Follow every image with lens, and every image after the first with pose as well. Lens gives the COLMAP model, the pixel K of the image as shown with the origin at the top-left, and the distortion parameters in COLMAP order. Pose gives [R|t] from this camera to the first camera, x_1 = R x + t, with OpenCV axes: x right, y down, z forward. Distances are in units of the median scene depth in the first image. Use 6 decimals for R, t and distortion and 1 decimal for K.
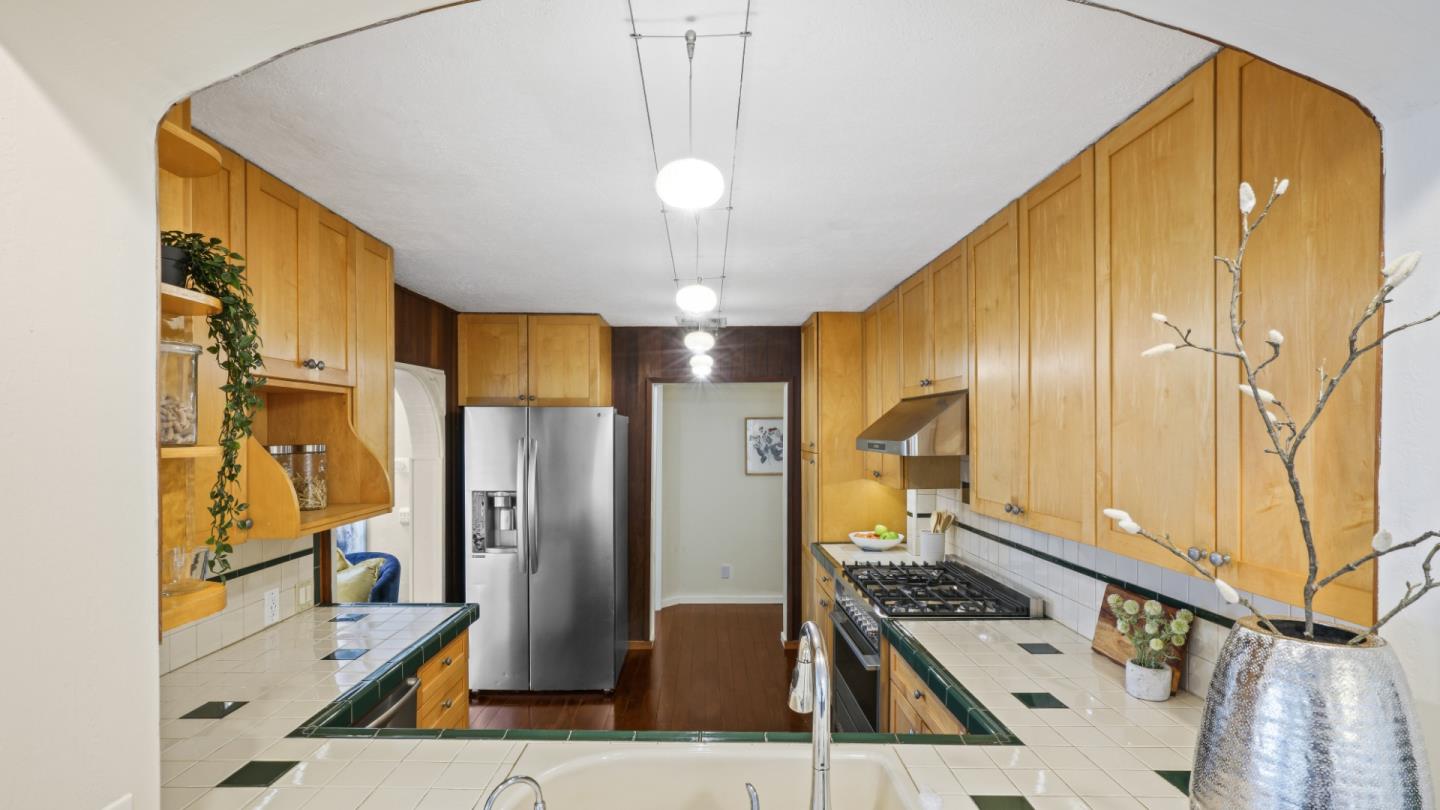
lens RADIAL K [[705.6, 0, 723.7], [0, 705.6, 436.3], [0, 0, 1]] dist [-0.000837, -0.000131]
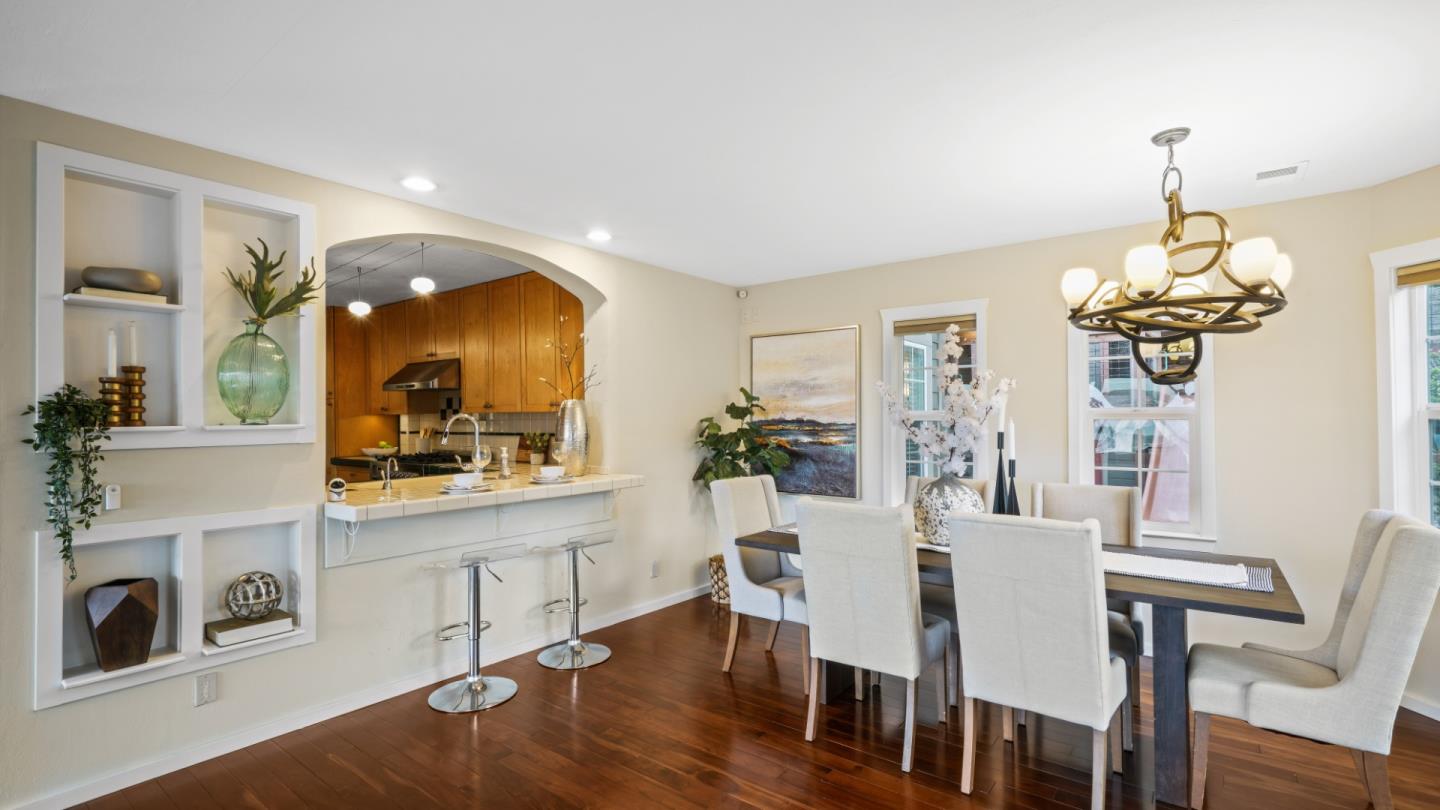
lens RADIAL K [[658.2, 0, 720.0], [0, 658.2, 405.0], [0, 0, 1]] dist [0.000654, 0.000058]
pose [[0.653210, 0.005798, 0.757155, -0.659667], [0.014609, 0.999688, -0.020259, 0.129358], [-0.757036, 0.024294, 0.652921, -0.926989]]
